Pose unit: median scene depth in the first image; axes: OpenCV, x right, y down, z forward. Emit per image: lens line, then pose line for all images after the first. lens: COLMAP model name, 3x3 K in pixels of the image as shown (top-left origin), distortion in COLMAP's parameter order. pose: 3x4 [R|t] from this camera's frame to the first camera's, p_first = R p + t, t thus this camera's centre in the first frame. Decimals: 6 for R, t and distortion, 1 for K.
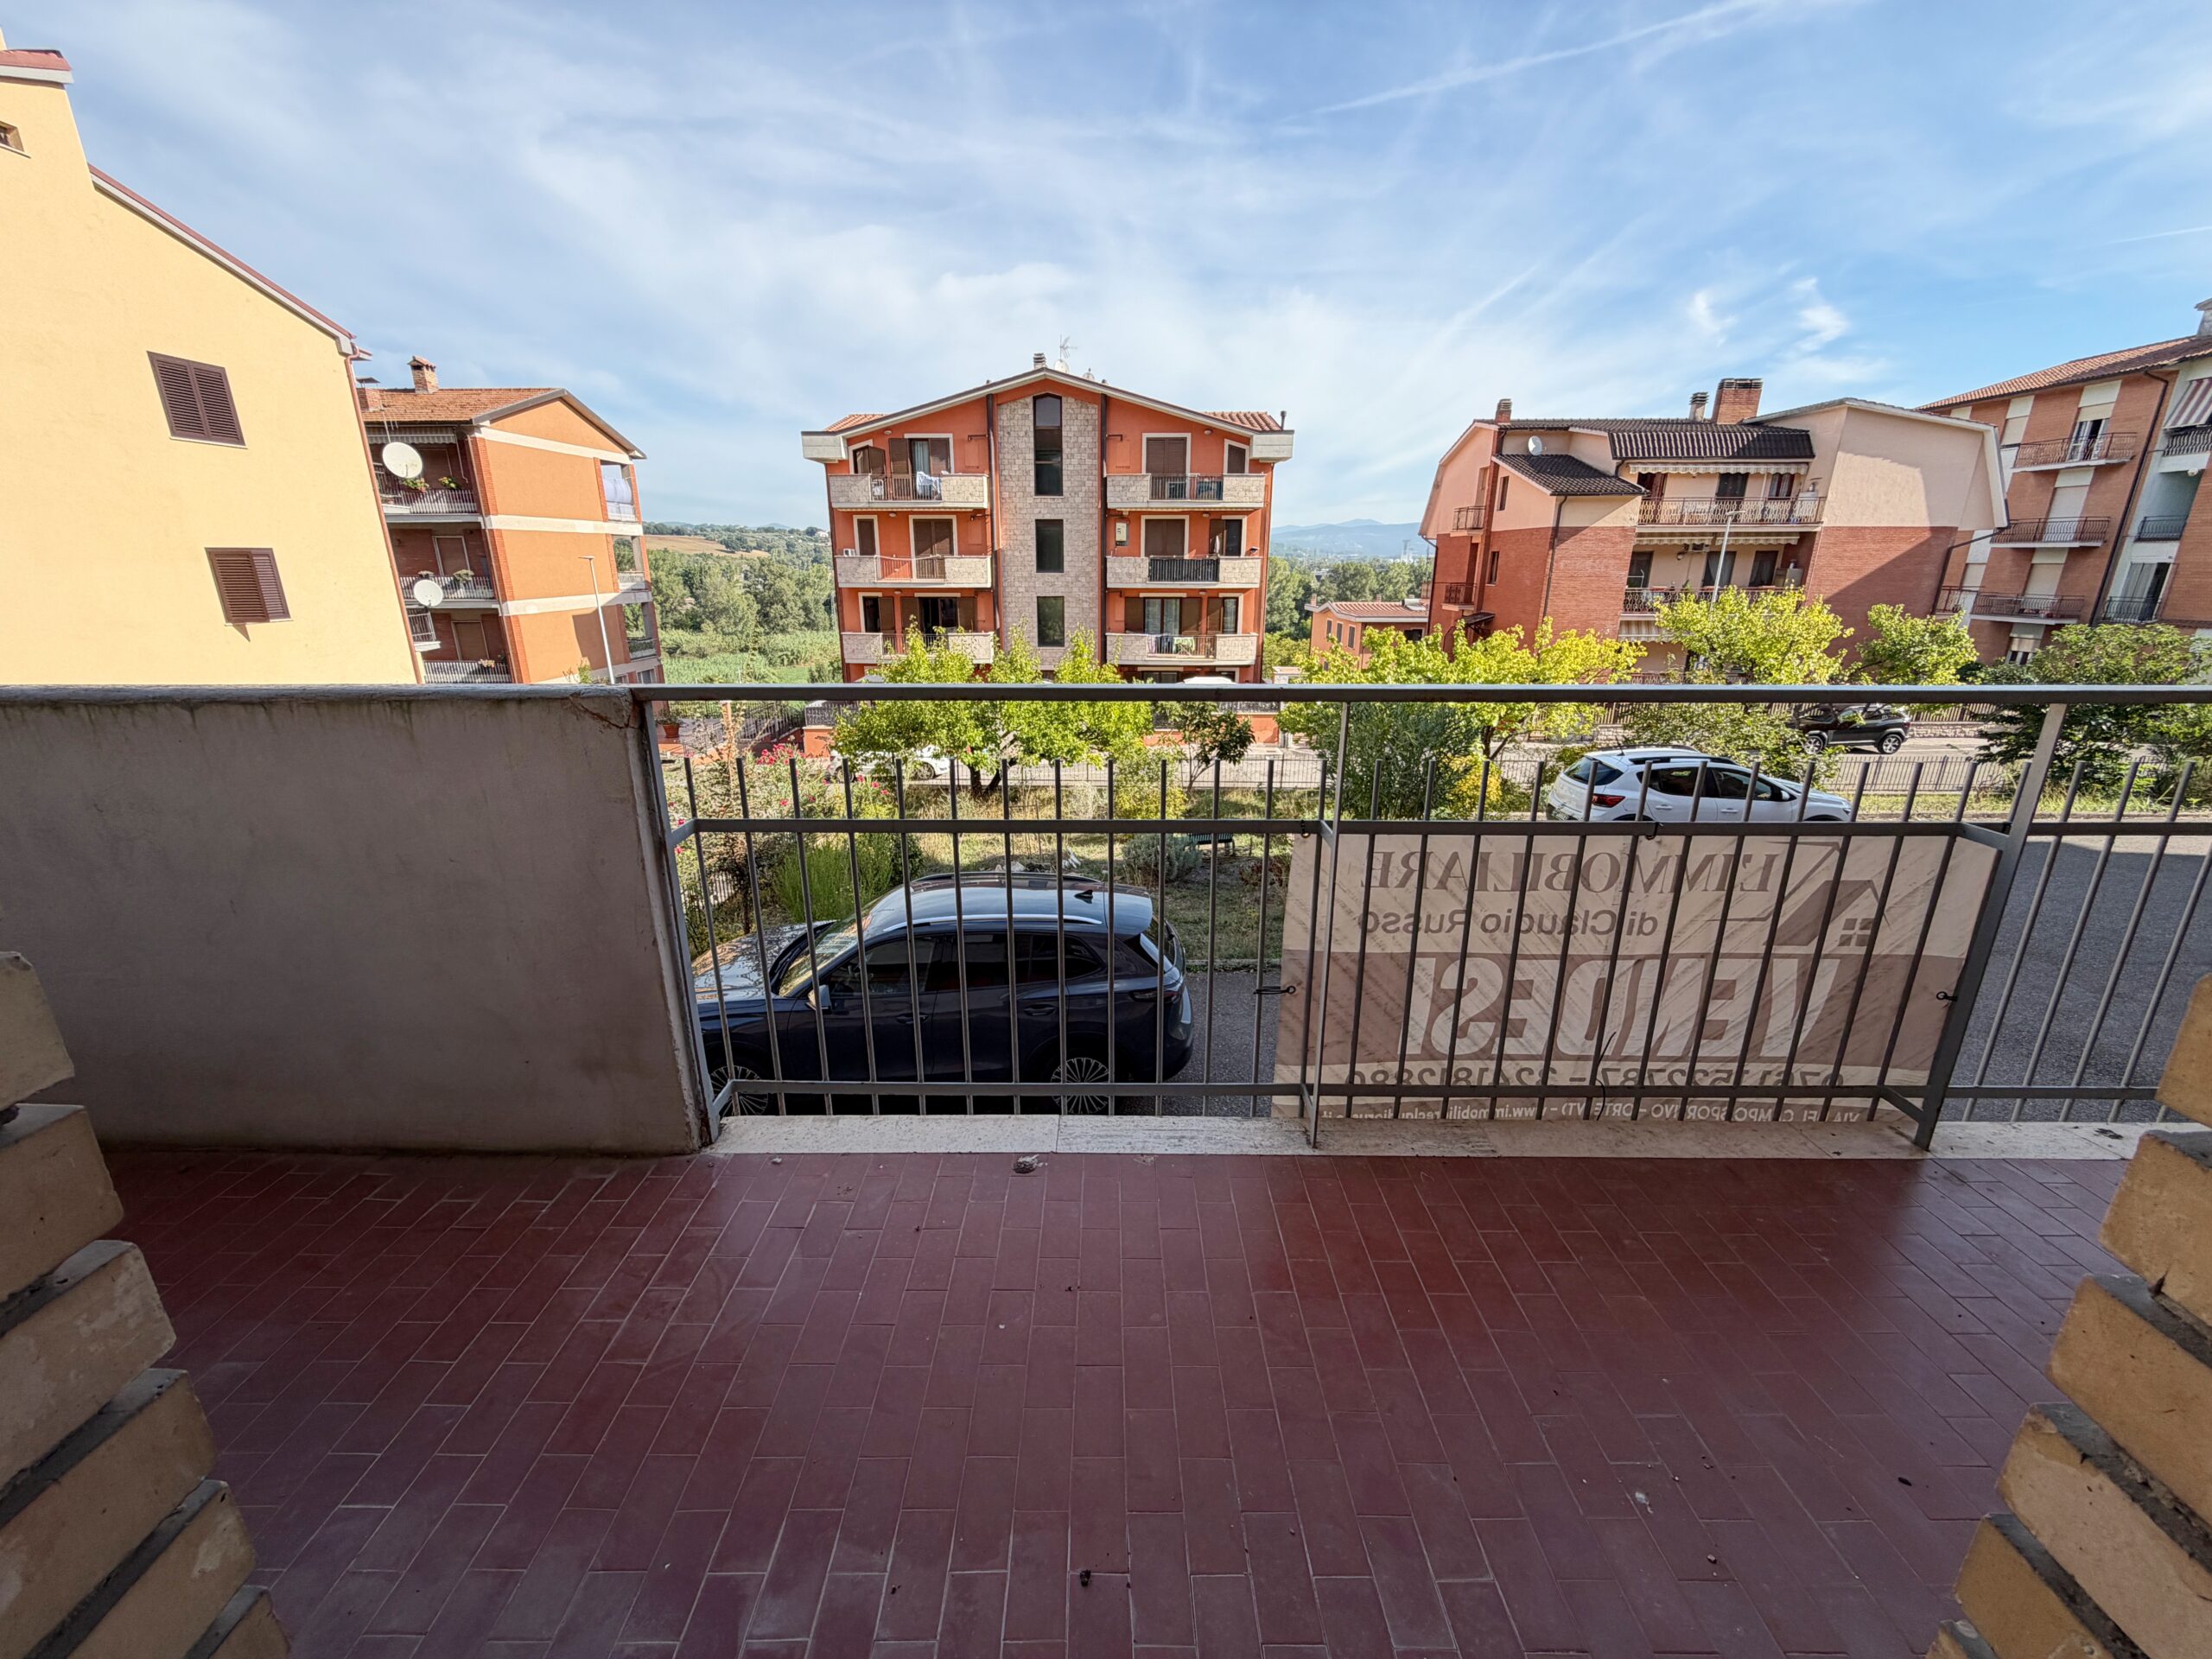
lens RADIAL K [[876.6, 0, 1101.7], [0, 876.6, 836.2], [0, 0, 1]] dist [-0.001711, -0.000182]
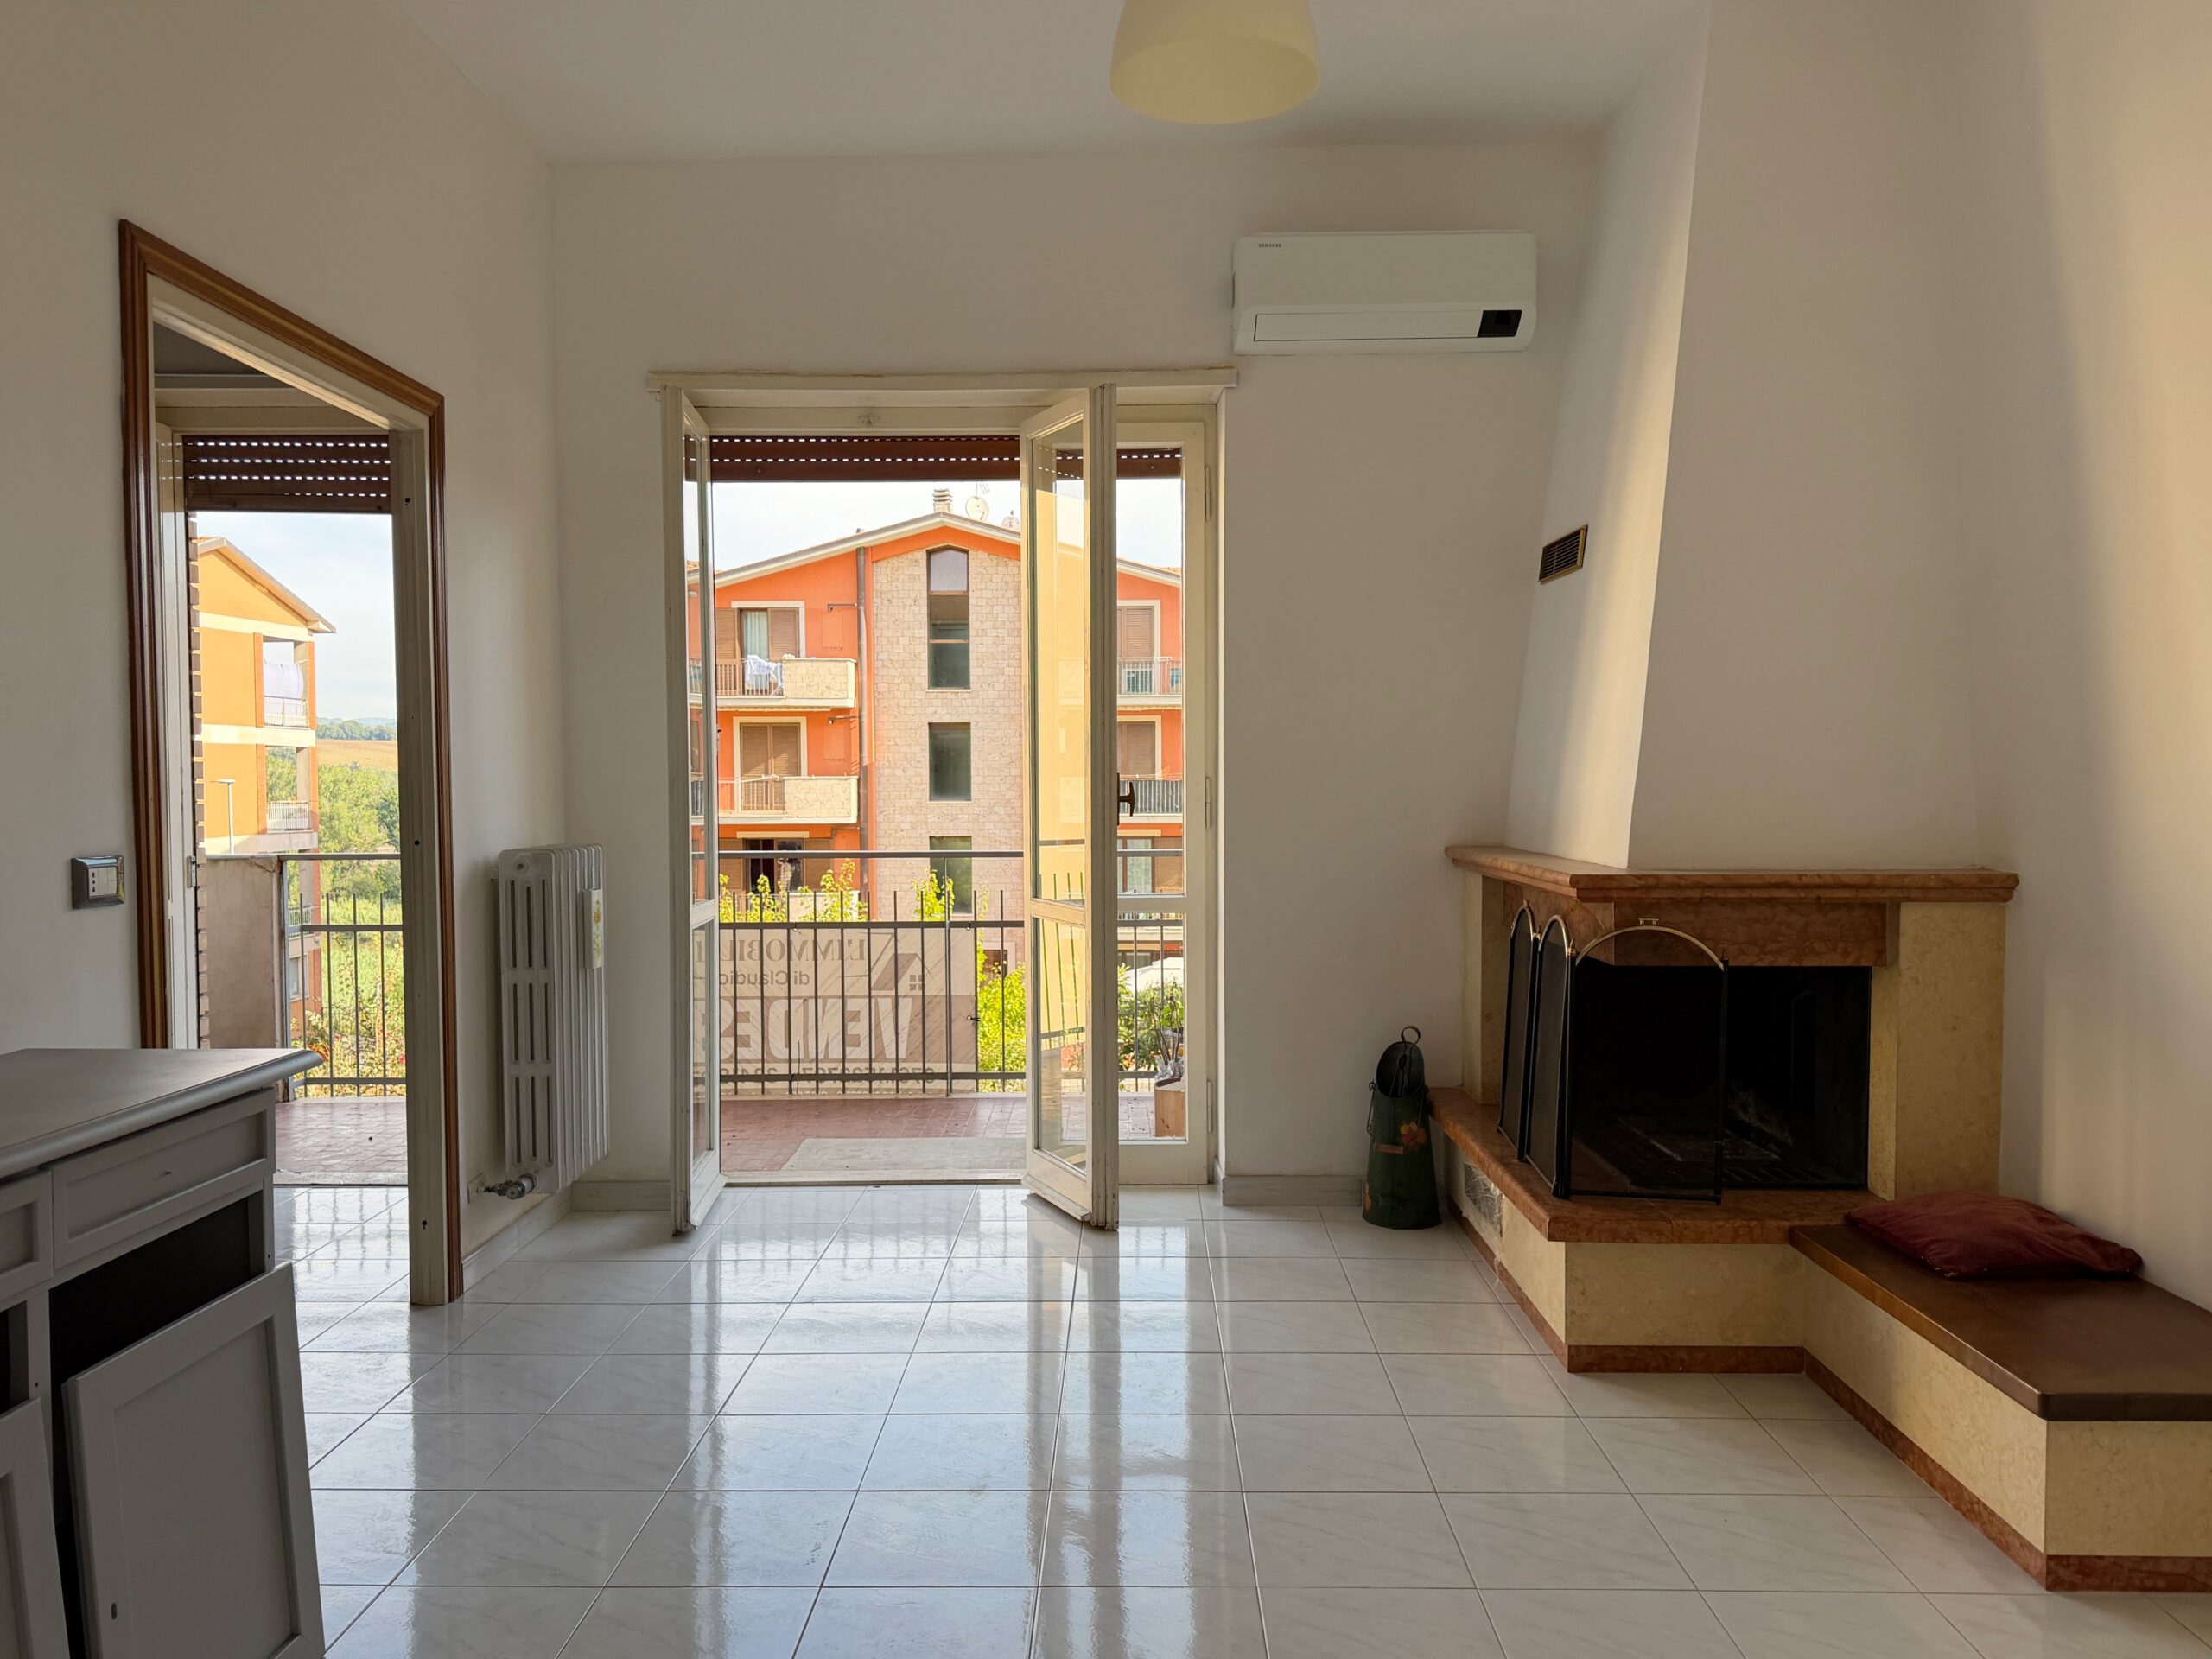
lens RADIAL K [[1560.6, 0, 1118.7], [0, 1560.6, 844.4], [0, 0, 1]] dist [0.057733, -0.065839]
pose [[0.999946, -0.005347, 0.008940, 0.059628], [0.007489, 0.965504, -0.260280, 0.033084], [-0.007240, 0.260333, 0.965492, -0.110330]]
